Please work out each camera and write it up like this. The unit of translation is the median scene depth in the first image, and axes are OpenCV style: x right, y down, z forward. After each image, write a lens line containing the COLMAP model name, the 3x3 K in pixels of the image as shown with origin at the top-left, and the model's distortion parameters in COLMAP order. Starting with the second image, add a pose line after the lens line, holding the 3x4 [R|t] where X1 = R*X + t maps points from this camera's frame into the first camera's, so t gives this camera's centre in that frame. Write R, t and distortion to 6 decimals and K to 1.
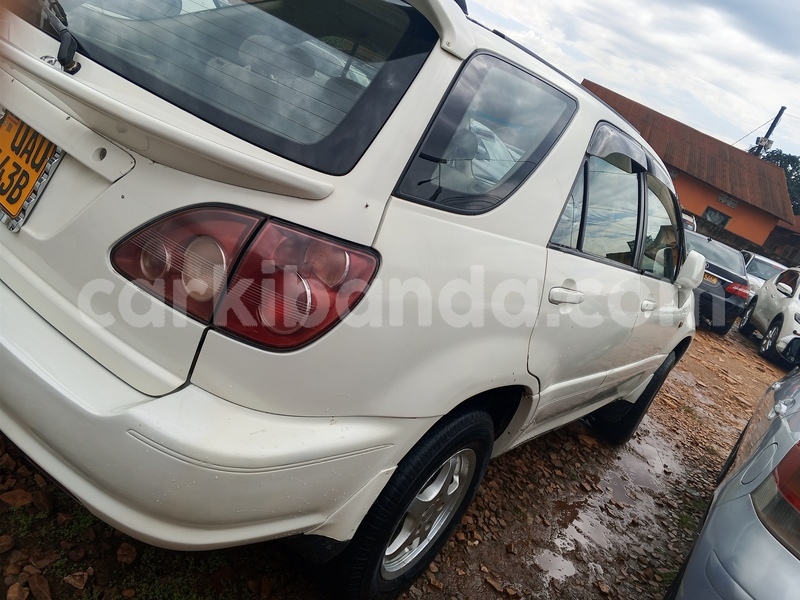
lens RADIAL K [[666.4, 0, 400.0], [0, 666.4, 300.0], [0, 0, 1]] dist [0.007751, -0.005565]
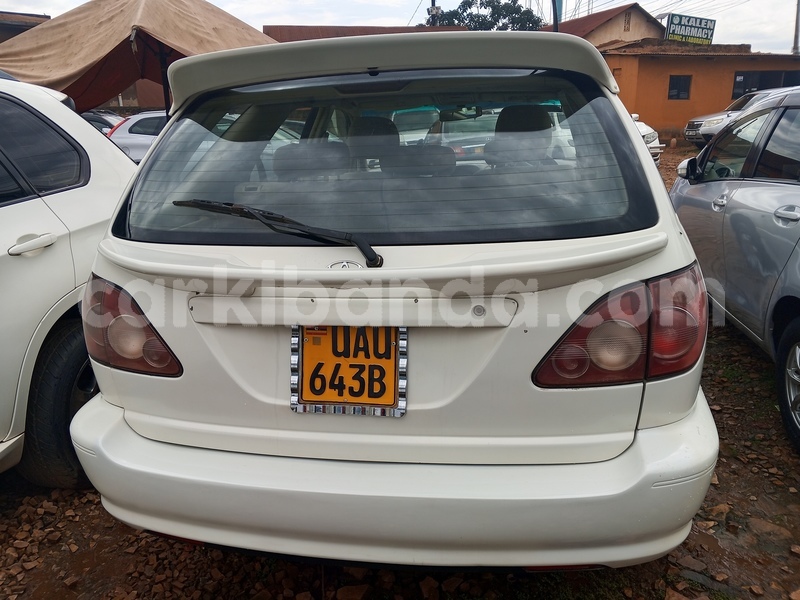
lens RADIAL K [[666.4, 0, 400.0], [0, 666.4, 300.0], [0, 0, 1]] dist [0.007751, -0.005565]
pose [[0.815373, -0.522317, 0.249704, -0.744997], [0.507134, 0.852442, 0.127116, -0.400664], [-0.279253, 0.022986, 0.959942, -0.053446]]
